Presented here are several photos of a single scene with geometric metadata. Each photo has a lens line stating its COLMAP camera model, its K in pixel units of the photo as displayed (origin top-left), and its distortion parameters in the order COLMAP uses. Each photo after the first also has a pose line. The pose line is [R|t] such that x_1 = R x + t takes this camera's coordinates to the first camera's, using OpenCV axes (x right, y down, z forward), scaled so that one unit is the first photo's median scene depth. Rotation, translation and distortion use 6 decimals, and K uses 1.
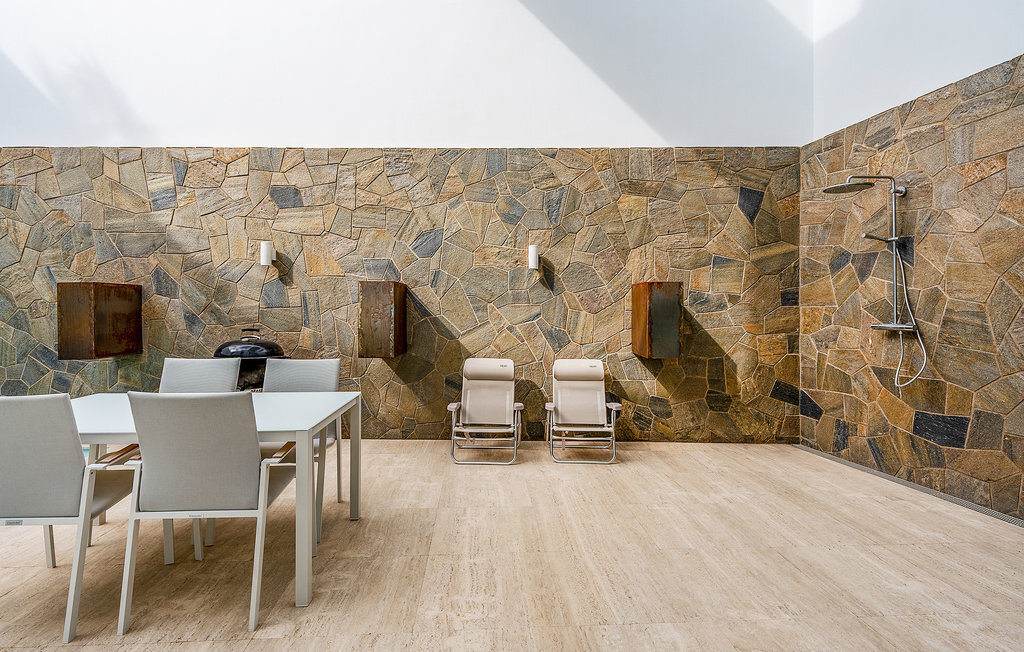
lens RADIAL K [[501.5, 0, 498.2], [0, 501.5, 308.7], [0, 0, 1]] dist [0.003508, 0.000169]
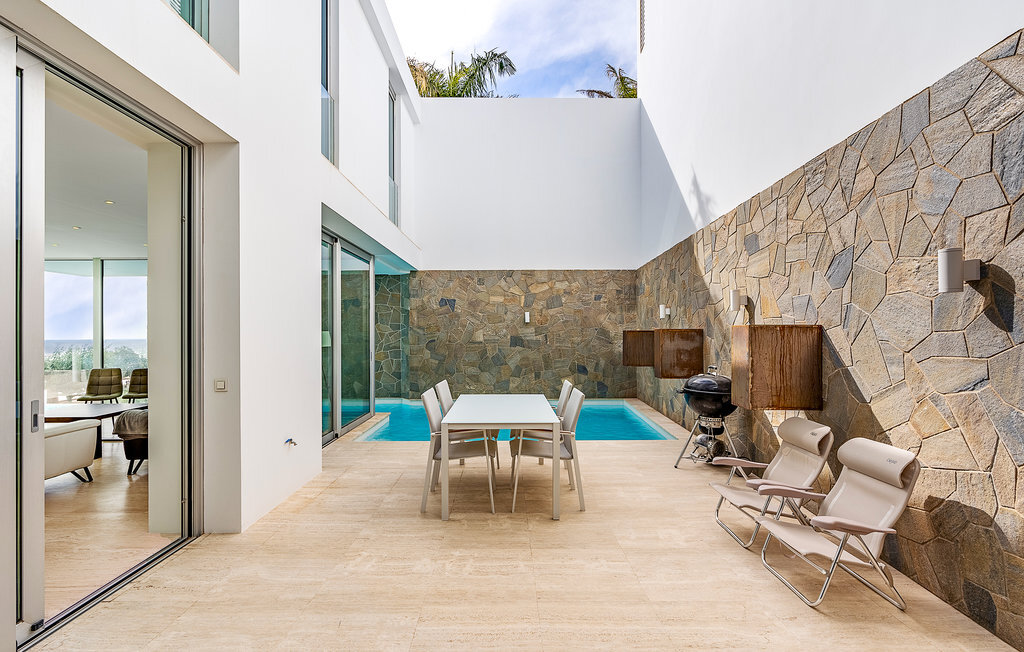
lens RADIAL K [[464.4, 0, 511.7], [0, 464.4, 329.0], [0, 0, 1]] dist [-0.001496, 0.001863]
pose [[-0.050961, -0.008401, -0.998665, 0.575922], [0.000446, 0.999964, -0.008435, -0.035841], [0.998701, -0.000875, -0.050956, 0.546814]]
